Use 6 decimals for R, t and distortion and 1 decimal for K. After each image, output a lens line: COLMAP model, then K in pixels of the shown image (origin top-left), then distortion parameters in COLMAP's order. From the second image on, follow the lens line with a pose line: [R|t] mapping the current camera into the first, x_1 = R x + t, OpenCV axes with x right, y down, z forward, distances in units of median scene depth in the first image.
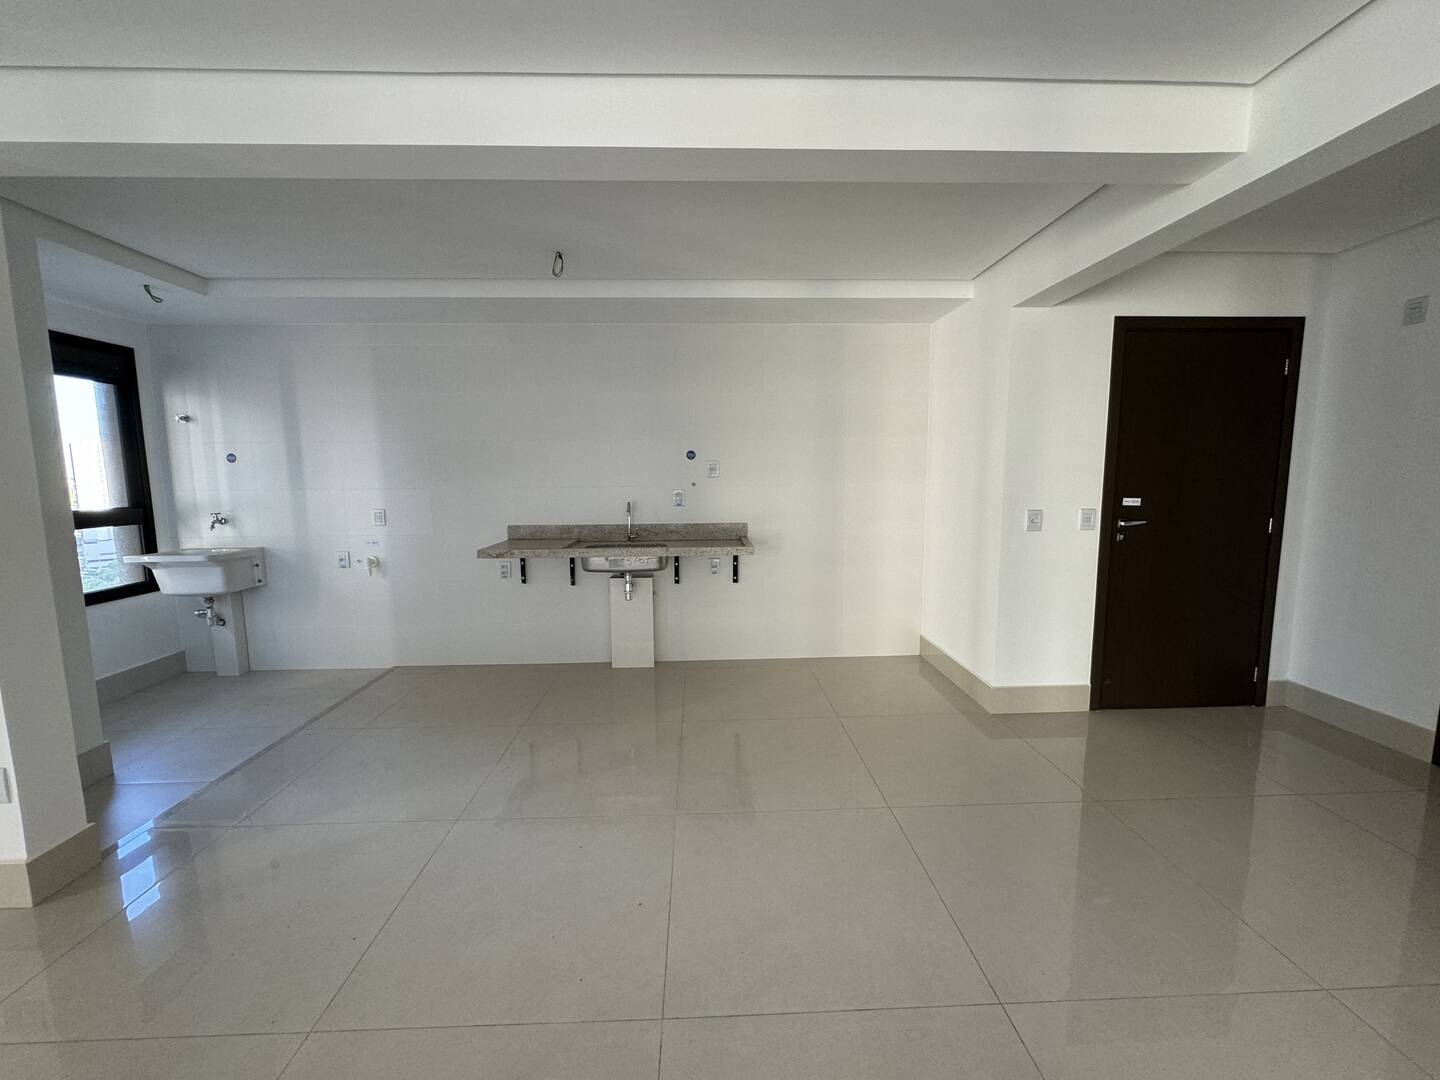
lens RADIAL K [[571.2, 0, 720.2], [0, 571.2, 543.3], [0, 0, 1]] dist [0.002213, -0.000283]
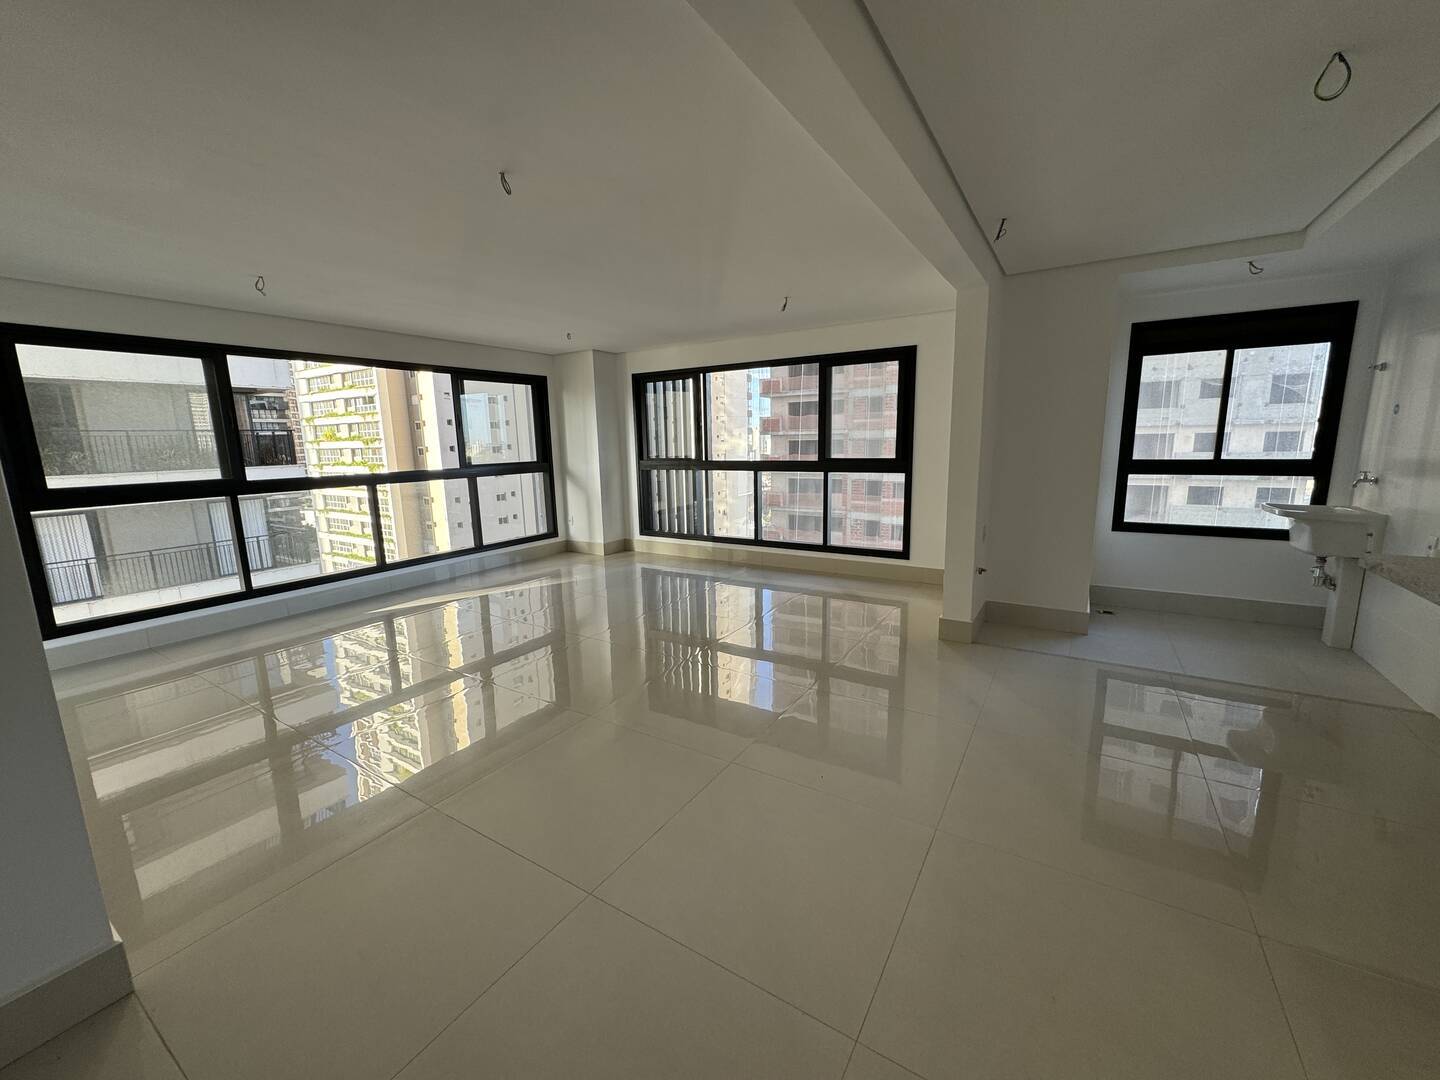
lens RADIAL K [[571.2, 0, 720.2], [0, 571.2, 538.6], [0, 0, 1]] dist [0.002213, -0.000283]
pose [[-0.572533, 0.166485, -0.802801, 0.508405], [-0.067450, 0.966283, 0.248491, -0.118033], [0.817102, 0.196418, -0.542000, 0.751726]]
